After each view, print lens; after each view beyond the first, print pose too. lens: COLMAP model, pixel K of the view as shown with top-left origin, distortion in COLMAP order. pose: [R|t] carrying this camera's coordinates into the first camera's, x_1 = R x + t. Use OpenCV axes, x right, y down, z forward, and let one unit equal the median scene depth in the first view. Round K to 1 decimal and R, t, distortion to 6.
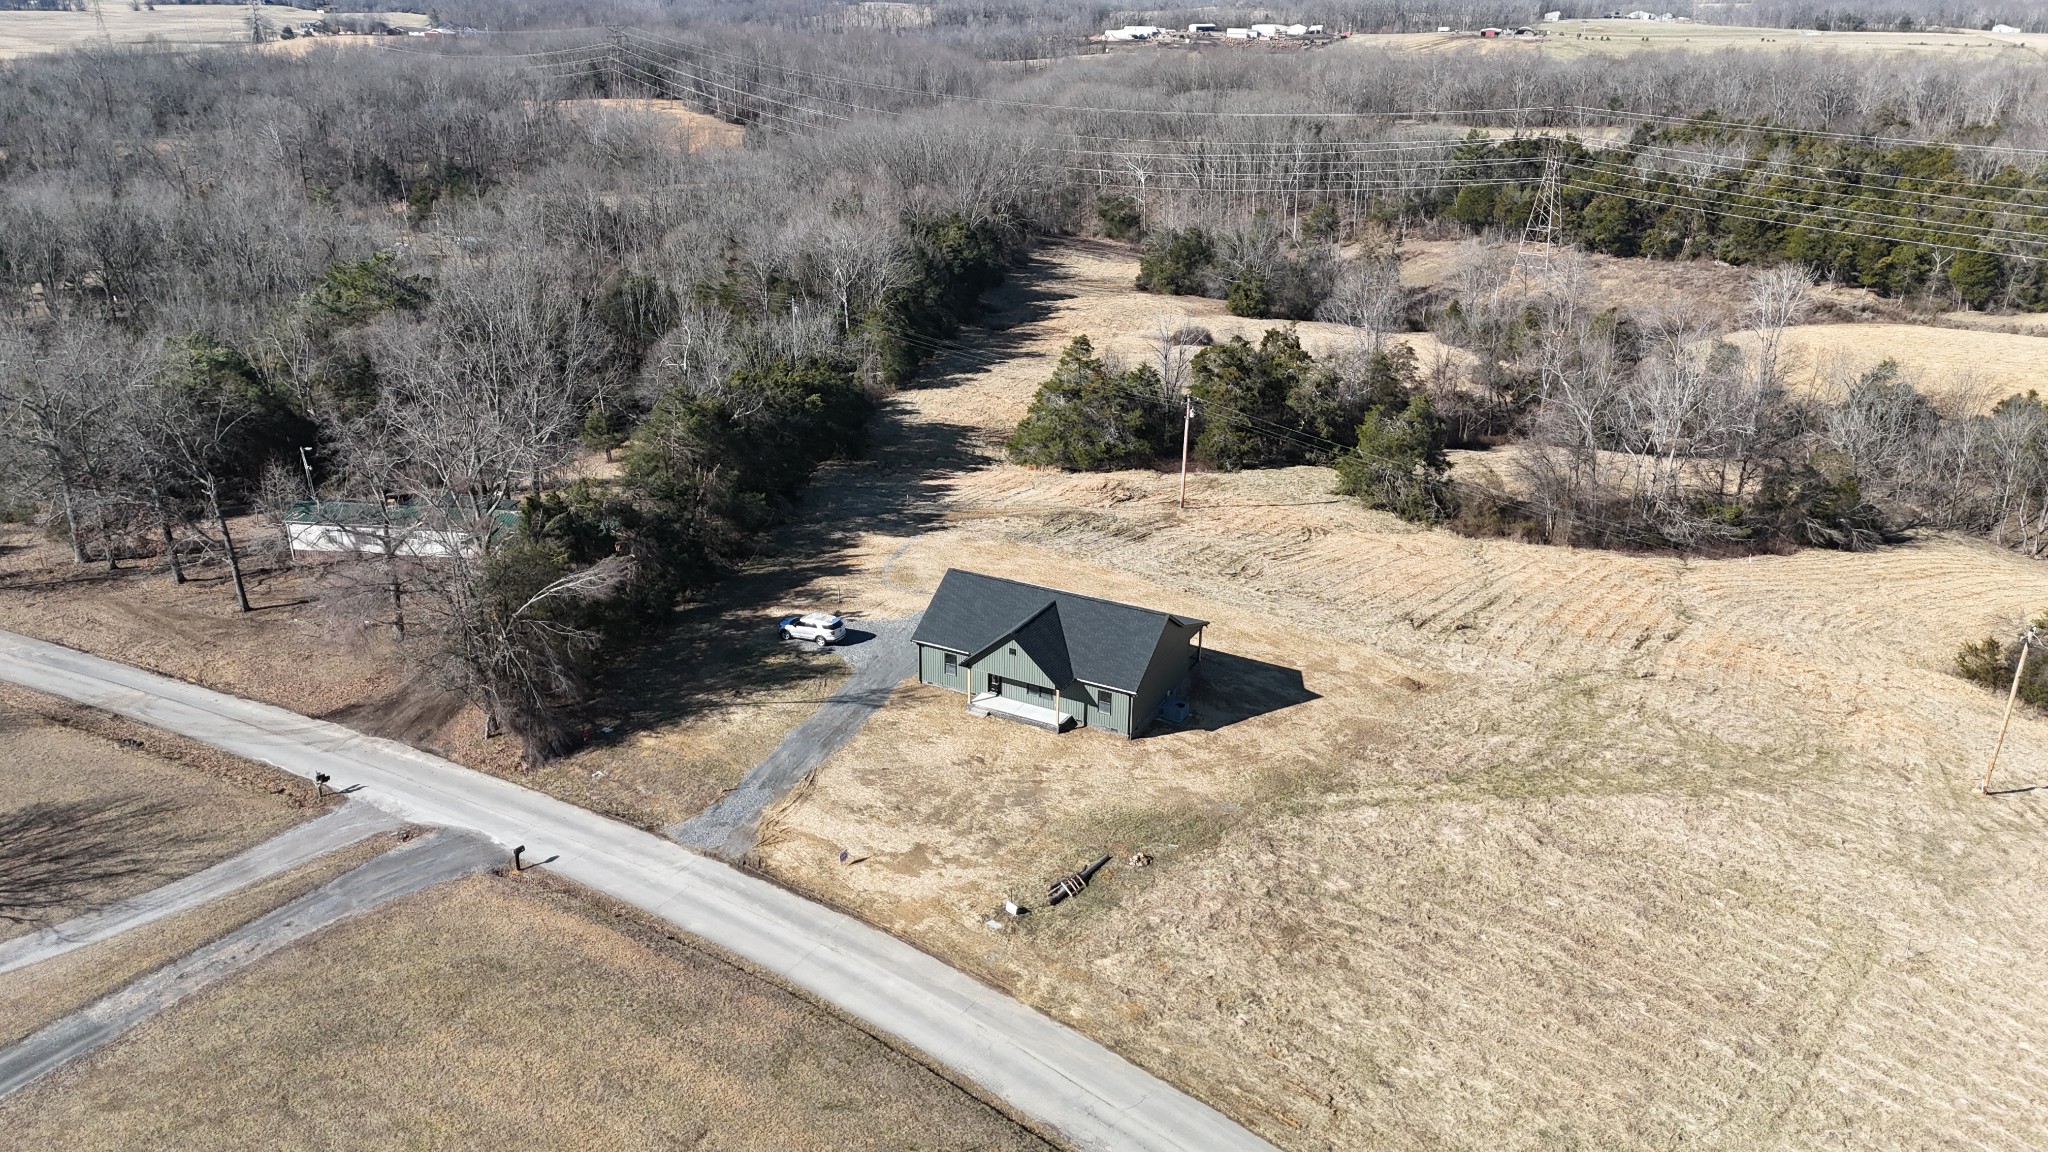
lens RADIAL K [[1504.3, 0, 1035.8], [0, 1504.3, 580.9], [0, 0, 1]] dist [0.087974, -0.099468]
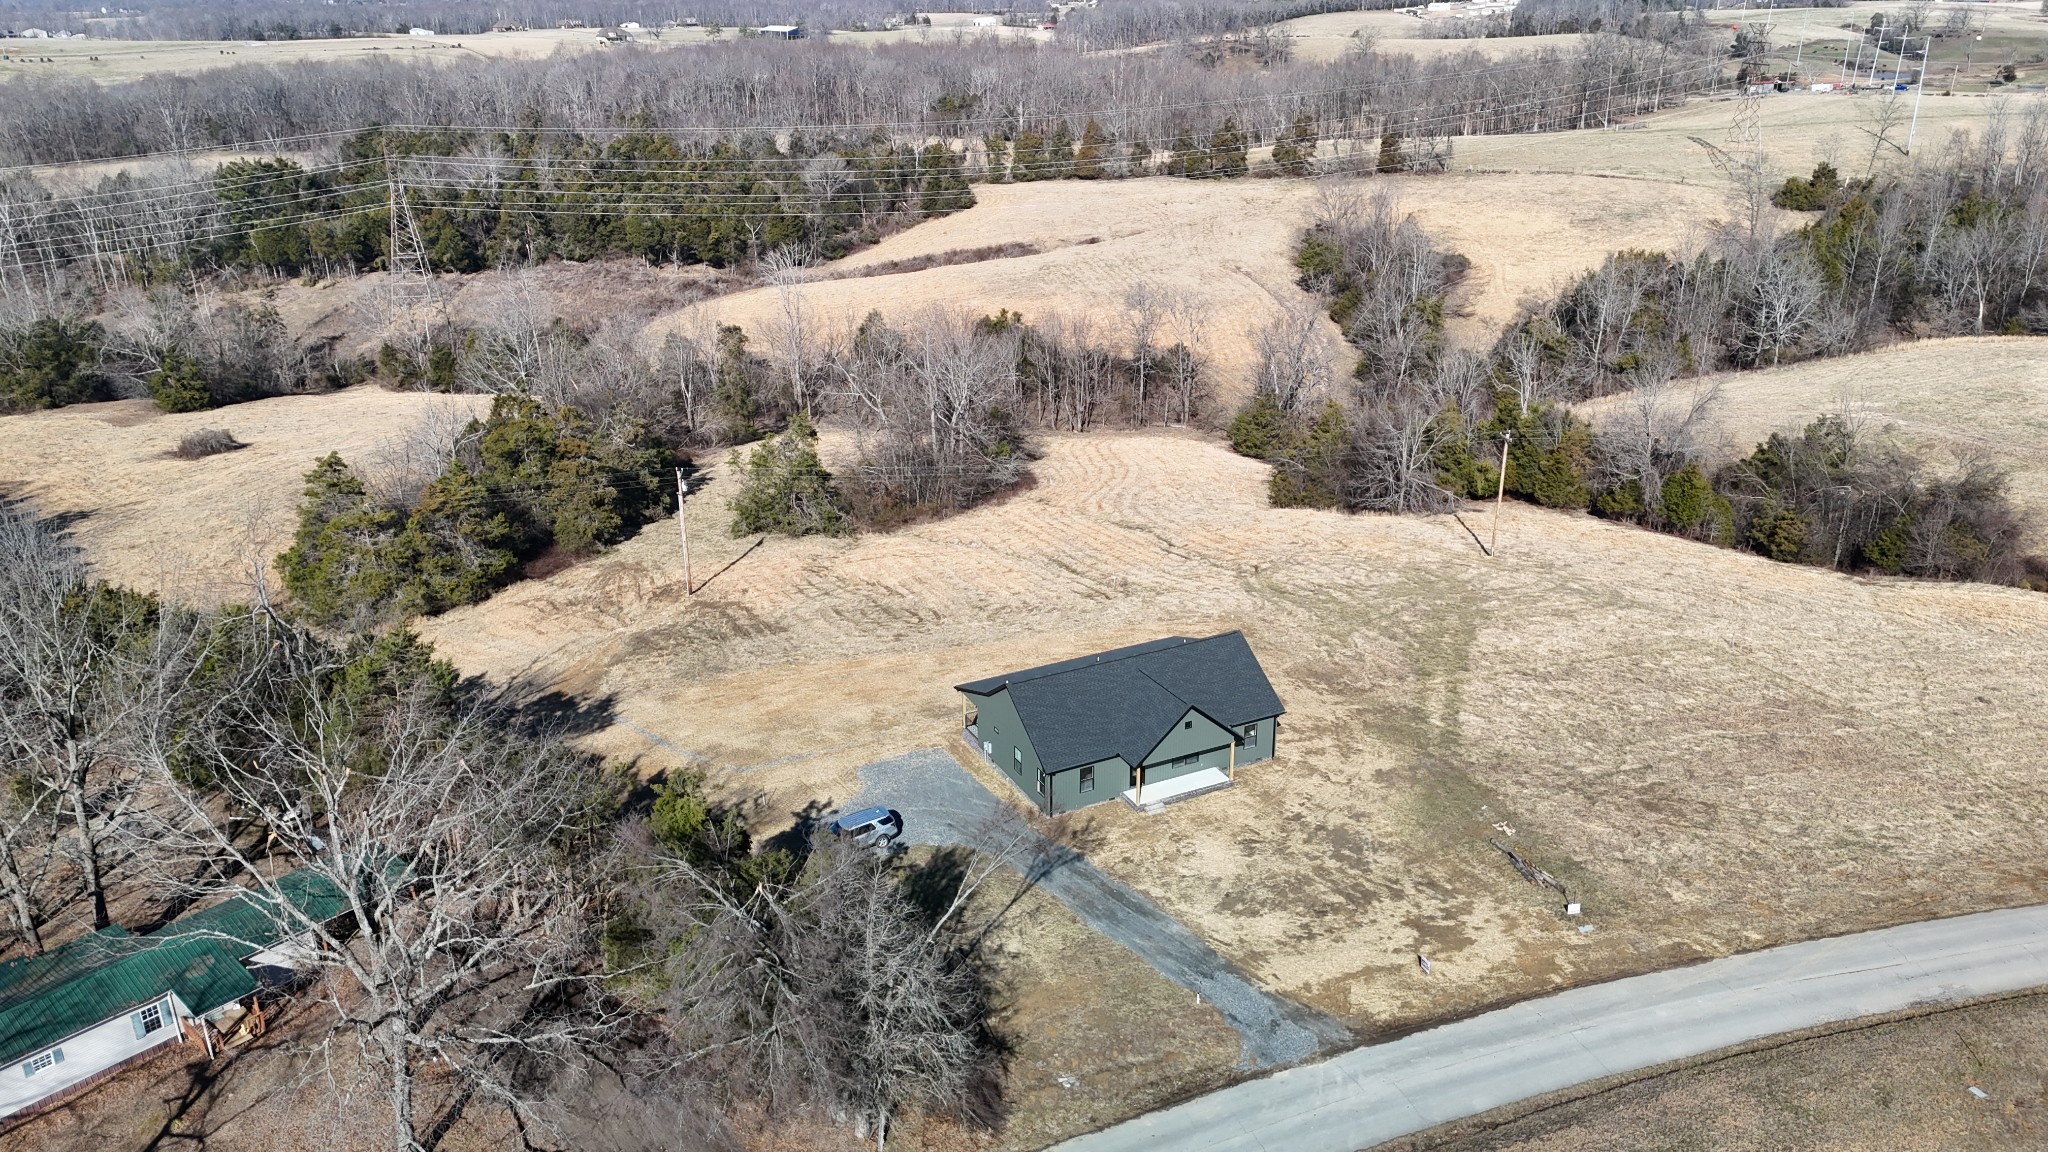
lens RADIAL K [[1498.3, 0, 1030.2], [0, 1498.3, 578.8], [0, 0, 1]] dist [0.090464, -0.107726]
pose [[0.578544, -0.320417, 0.750080, -0.392390], [0.325024, 0.934007, 0.148292, -0.108961], [-0.748095, 0.158001, 0.644508, 0.257303]]
